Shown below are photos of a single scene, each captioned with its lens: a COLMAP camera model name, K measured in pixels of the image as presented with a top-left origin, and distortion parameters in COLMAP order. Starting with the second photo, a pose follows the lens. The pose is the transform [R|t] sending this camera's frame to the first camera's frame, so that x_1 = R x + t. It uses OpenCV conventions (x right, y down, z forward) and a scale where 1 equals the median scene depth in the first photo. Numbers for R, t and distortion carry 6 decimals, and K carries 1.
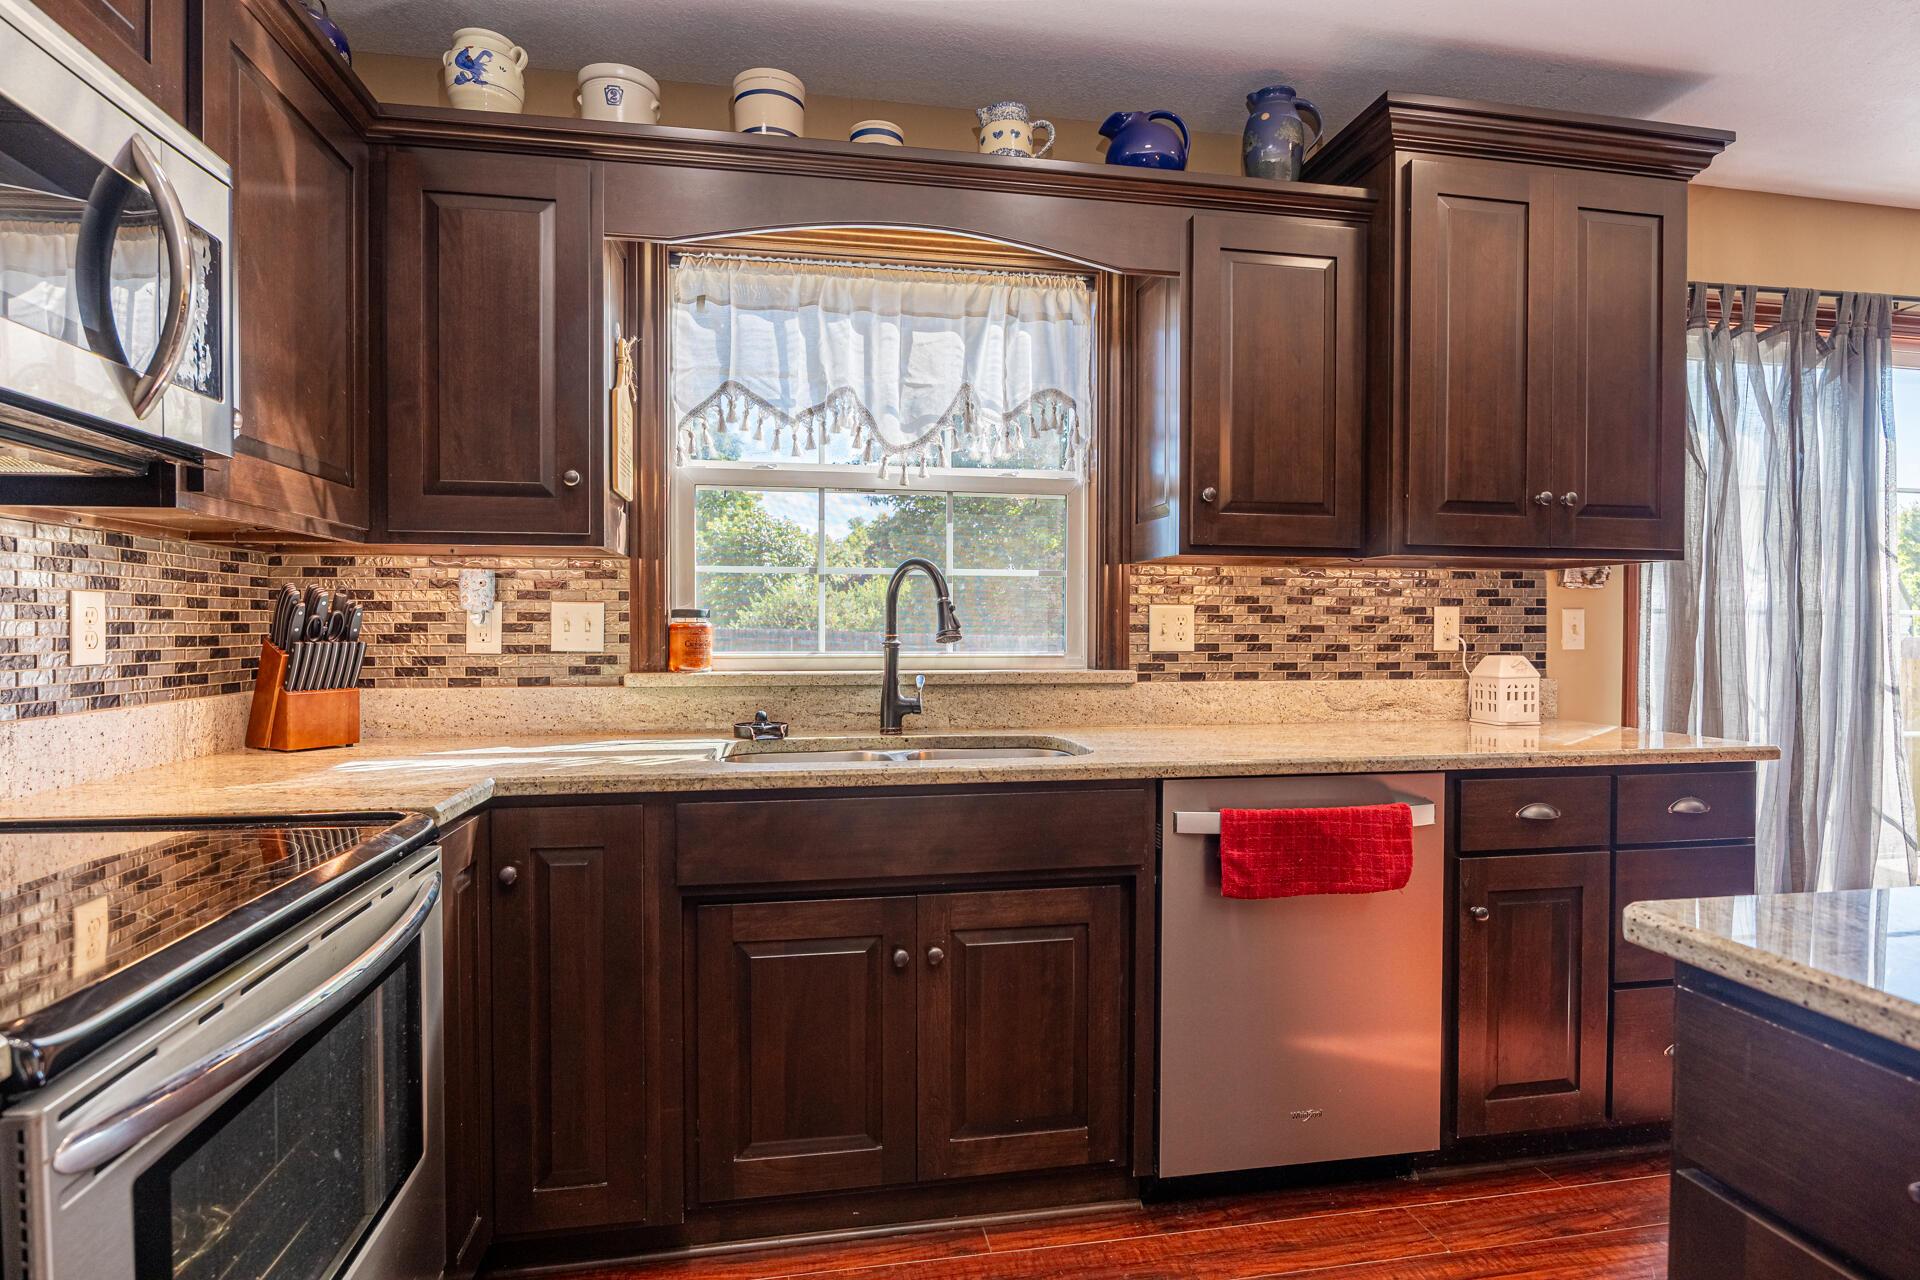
lens RADIAL K [[967.4, 0, 958.6], [0, 967.4, 639.4], [0, 0, 1]] dist [-0.002864, -0.001727]
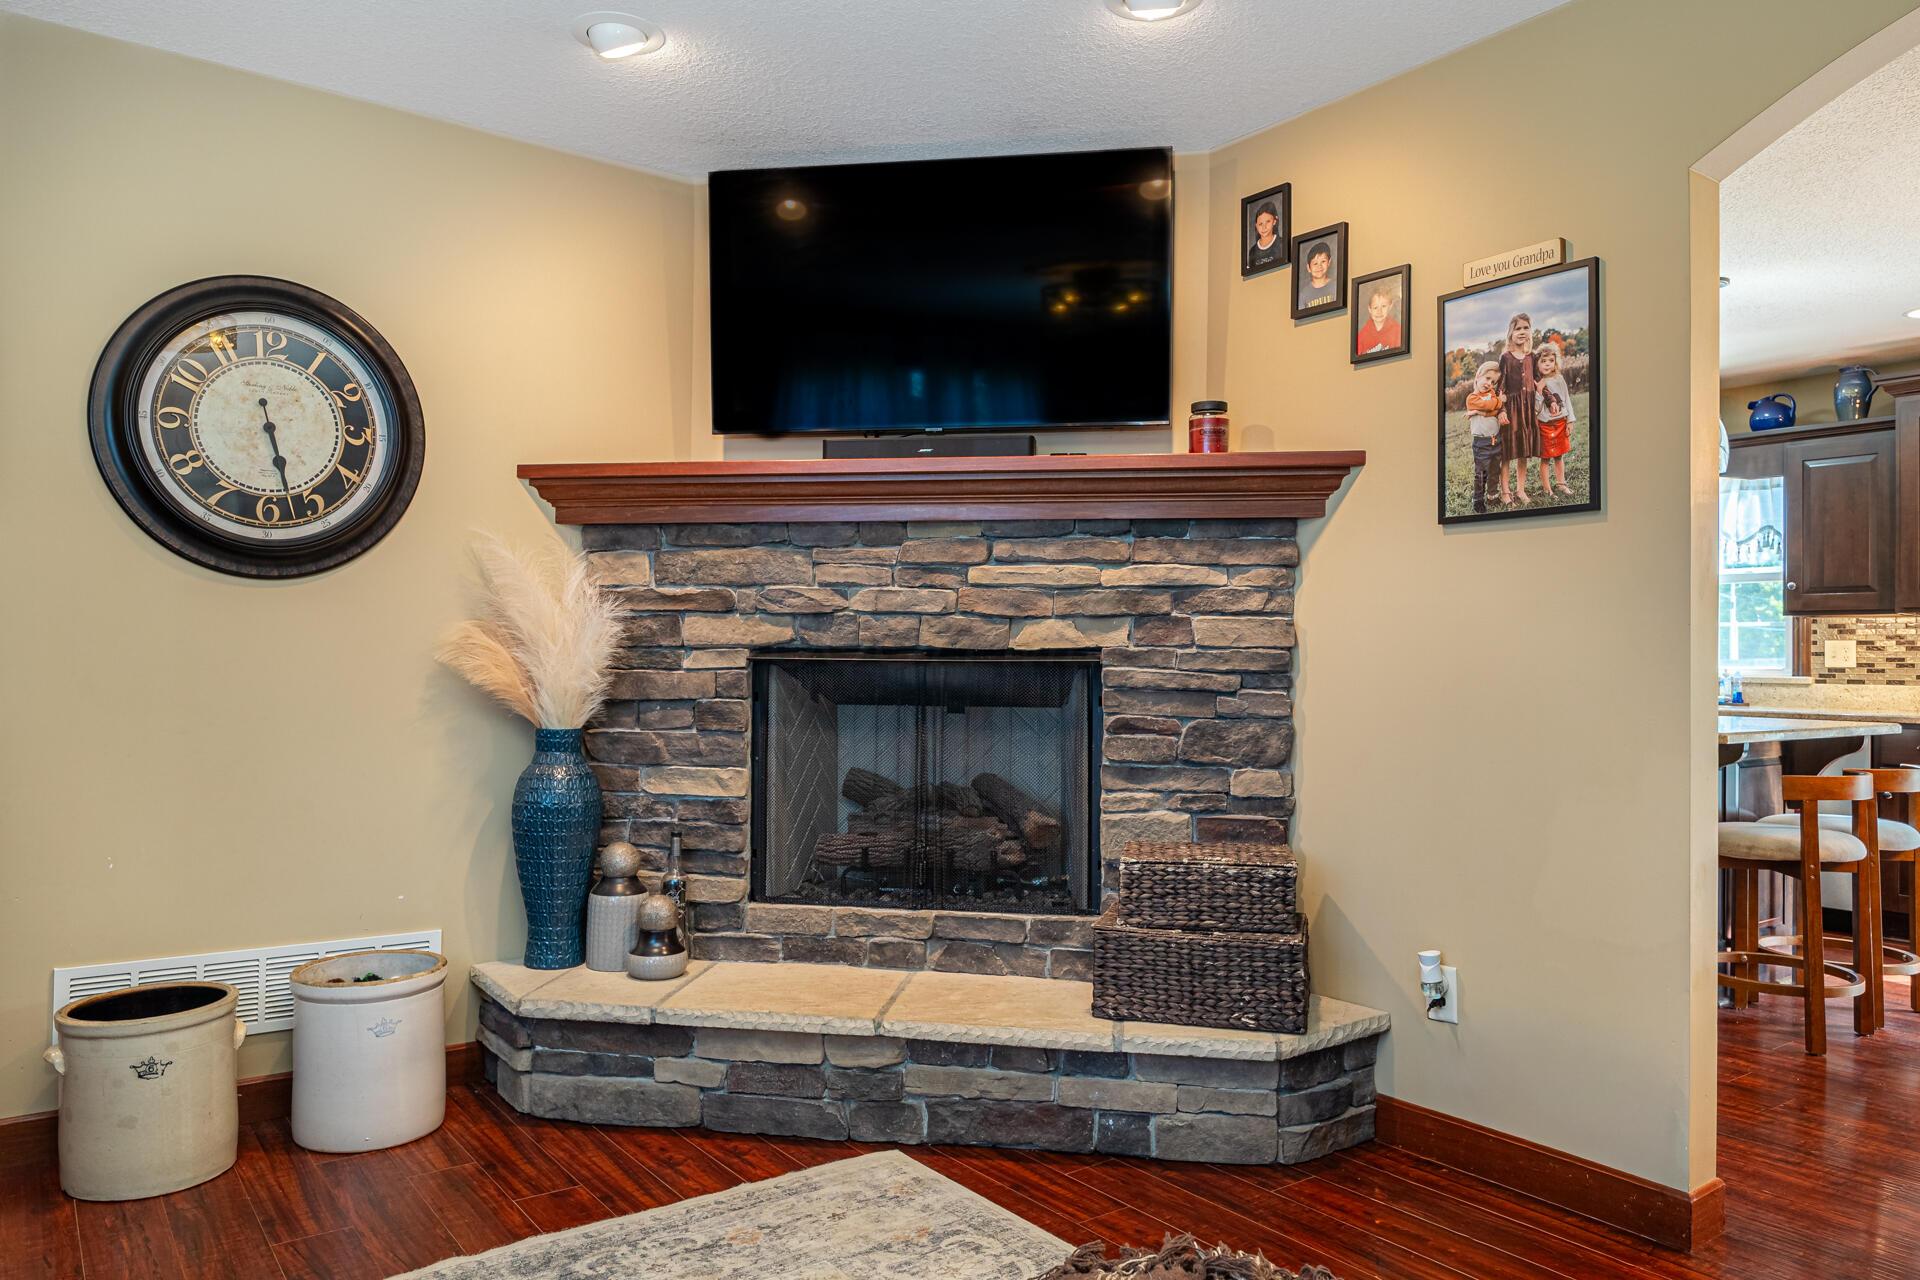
lens RADIAL K [[1282.1, 0, 943.8], [0, 1282.1, 638.7], [0, 0, 1]] dist [-0.008990, -0.000530]
pose [[0.443248, -0.008710, -0.896357, 1.615325], [-0.018670, 0.999646, -0.018947, 0.036114], [0.896205, 0.025133, 0.442928, -1.519506]]
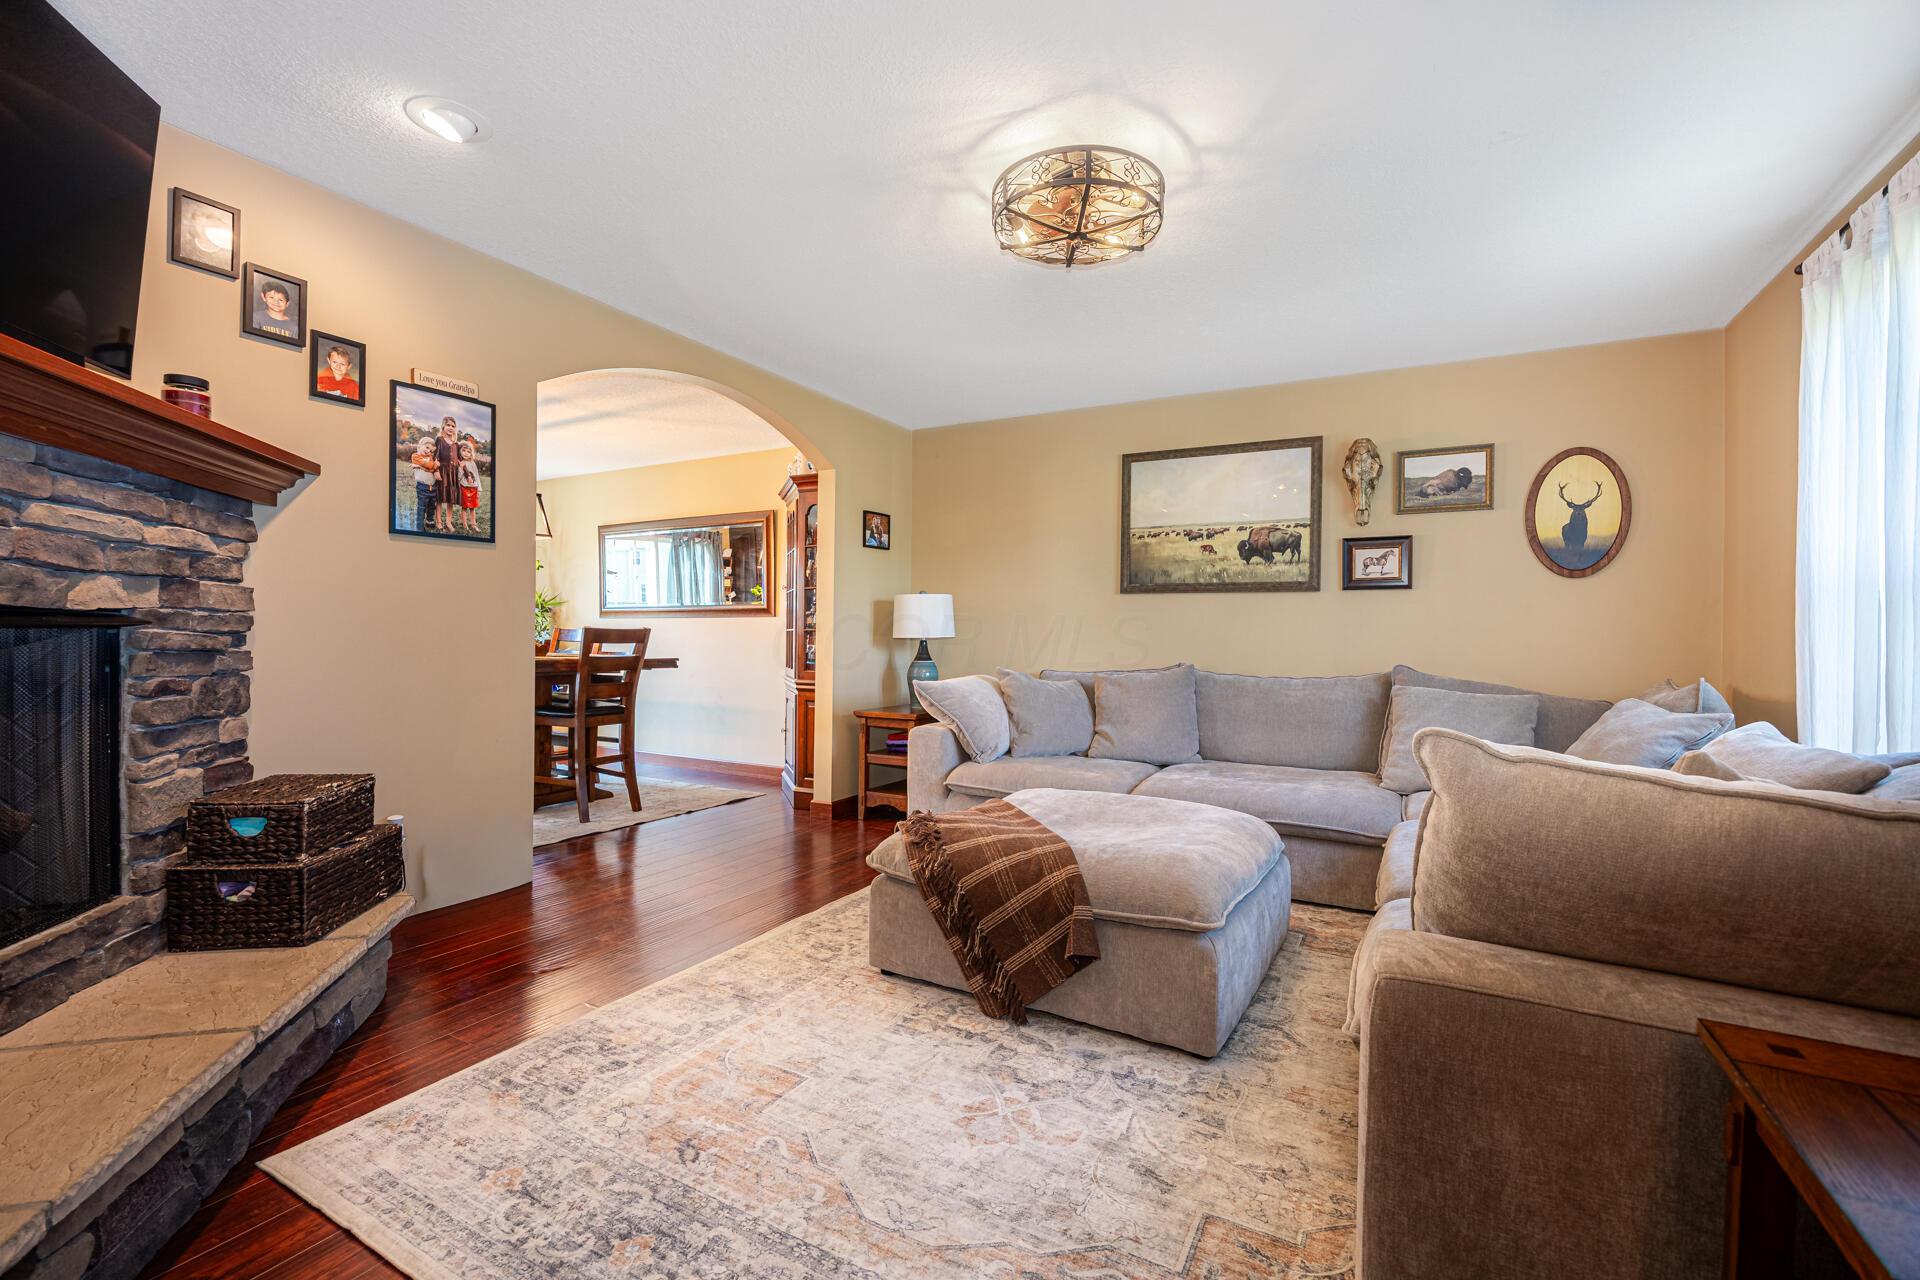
lens RADIAL K [[843.4, 0, 945.4], [0, 843.4, 634.0], [0, 0, 1]] dist [-0.019873, -0.000272]
pose [[0.630389, 0.007367, 0.776244, 0.429747], [-0.002472, 0.999969, -0.007483, 0.045711], [-0.776275, 0.002798, 0.630388, -1.885721]]
